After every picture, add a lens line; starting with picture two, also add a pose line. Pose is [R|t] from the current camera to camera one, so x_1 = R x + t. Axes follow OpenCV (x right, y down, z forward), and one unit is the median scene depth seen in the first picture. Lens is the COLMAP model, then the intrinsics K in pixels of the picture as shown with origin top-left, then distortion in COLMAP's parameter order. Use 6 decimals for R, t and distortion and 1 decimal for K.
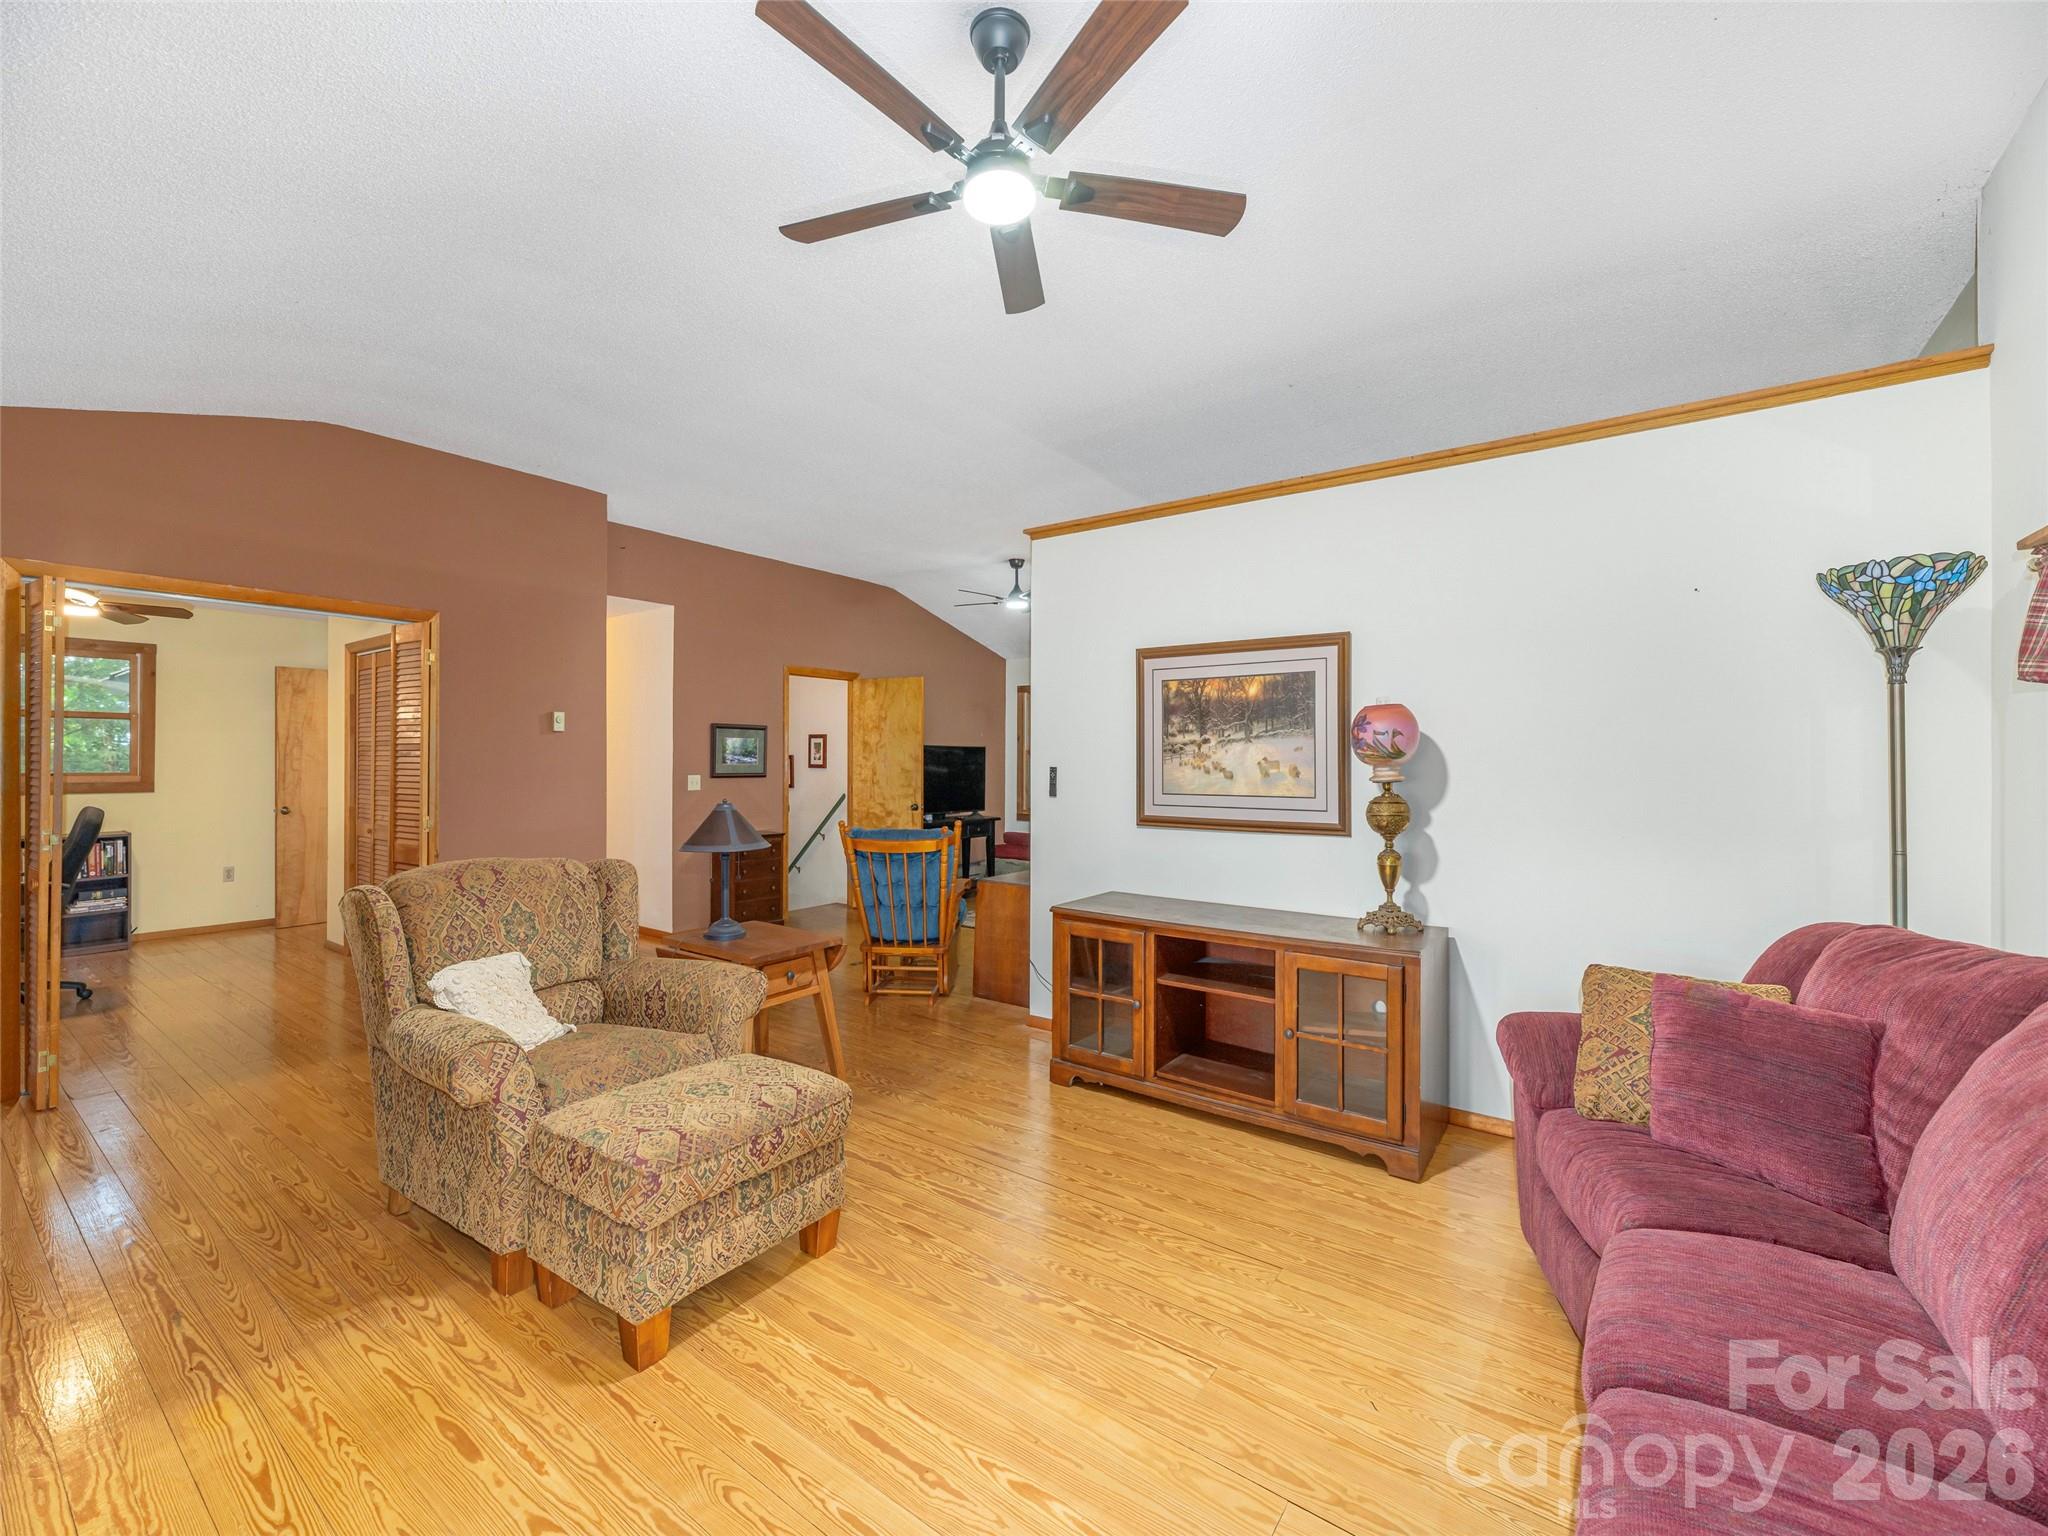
lens RADIAL K [[832.5, 0, 1024.0], [0, 832.5, 768.0], [0, 0, 1]] dist [-0.000085, 0.000063]
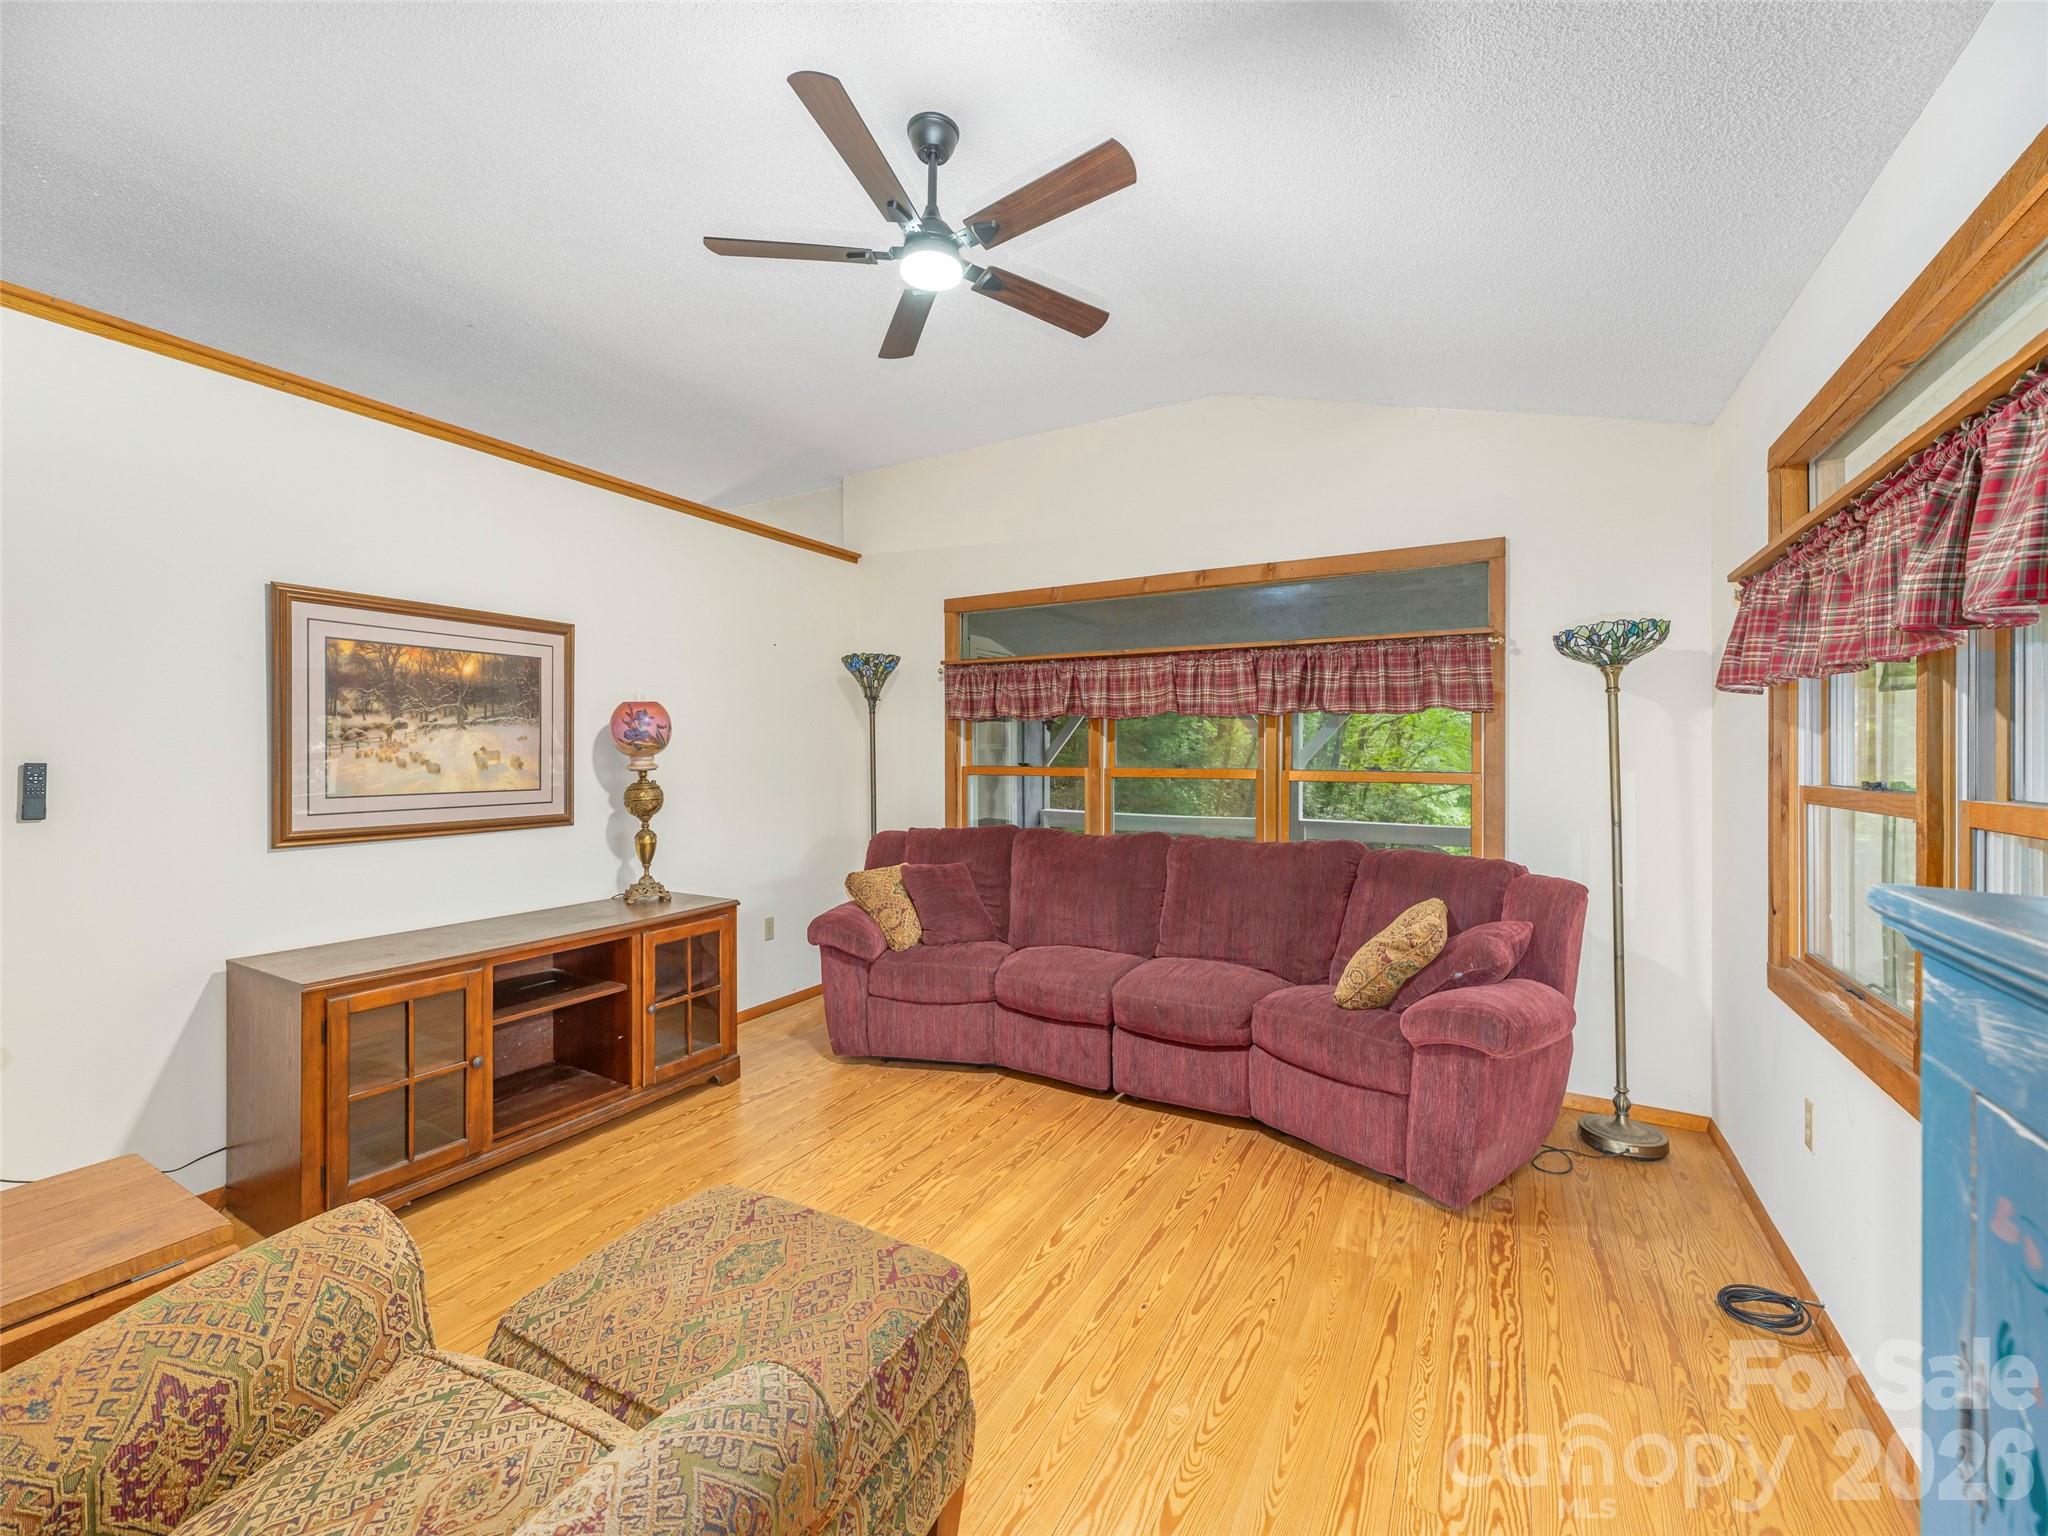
lens RADIAL K [[835.8, 0, 1014.0], [0, 835.8, 763.1], [0, 0, 1]] dist [-0.001437, 0.000139]
pose [[-0.097471, -0.016183, 0.995107, -0.661884], [0.005860, 0.999841, 0.016834, -0.007671], [-0.995221, 0.007472, -0.097361, 0.545538]]
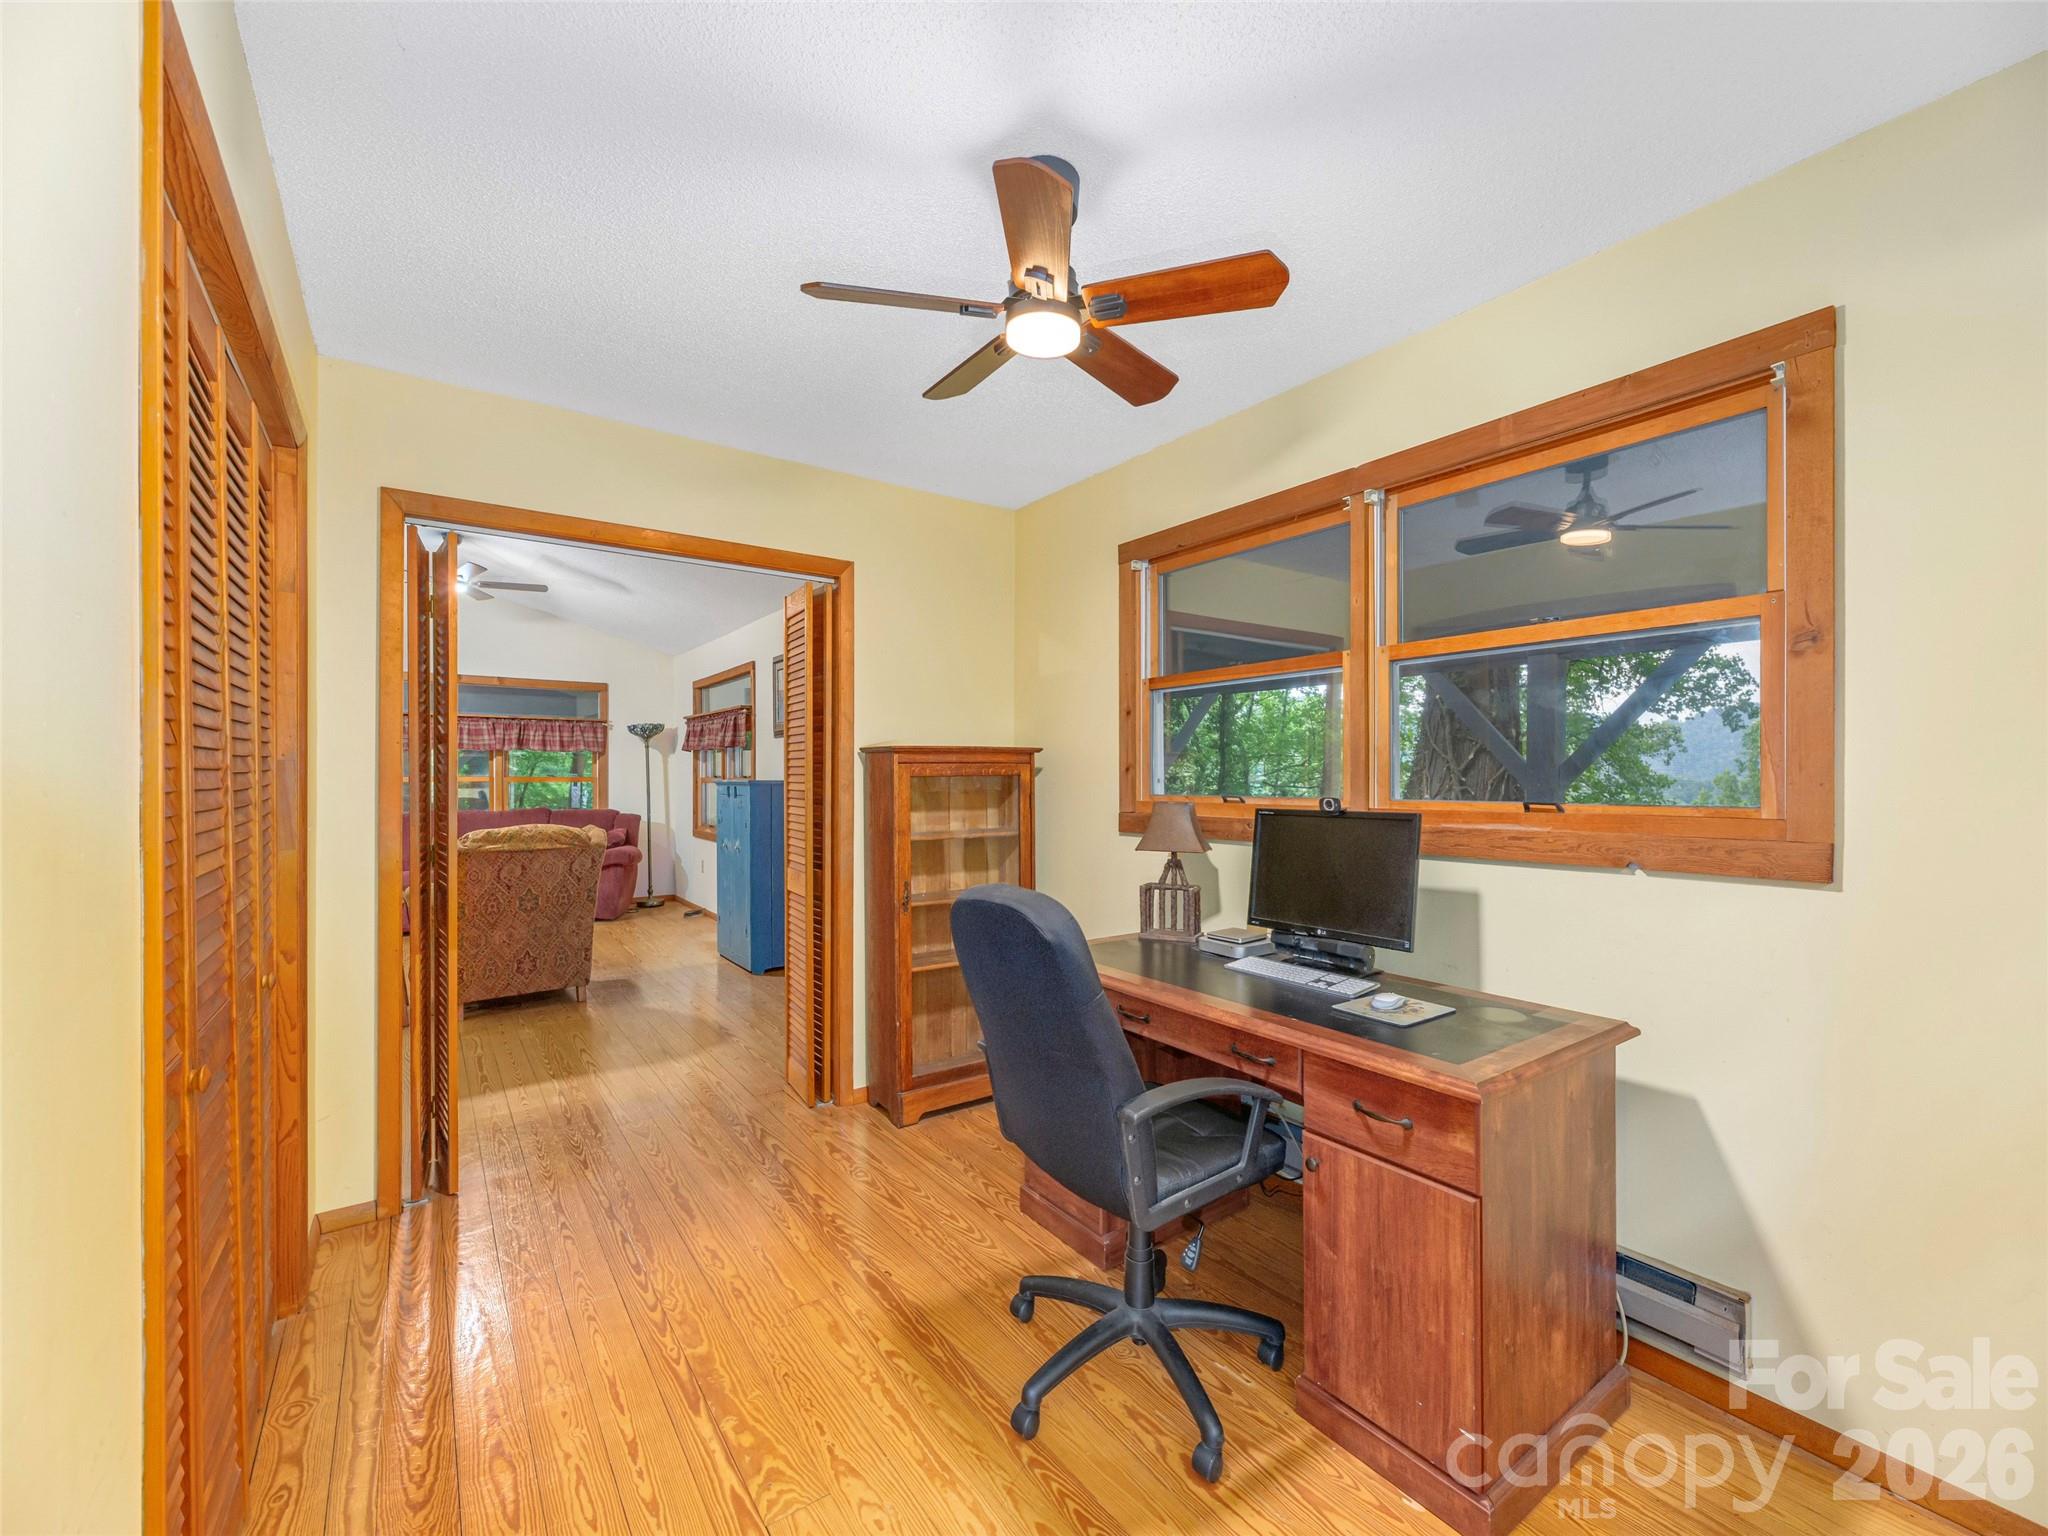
lens RADIAL K [[846.2, 0, 1024.0], [0, 846.2, 768.0], [0, 0, 1]] dist [-0.031432, -0.000070]
pose [[-0.949533, -0.002529, 0.313657, -1.643810], [-0.001064, 0.999988, 0.004843, -0.015540], [-0.313665, 0.004265, -0.949524, 1.785752]]
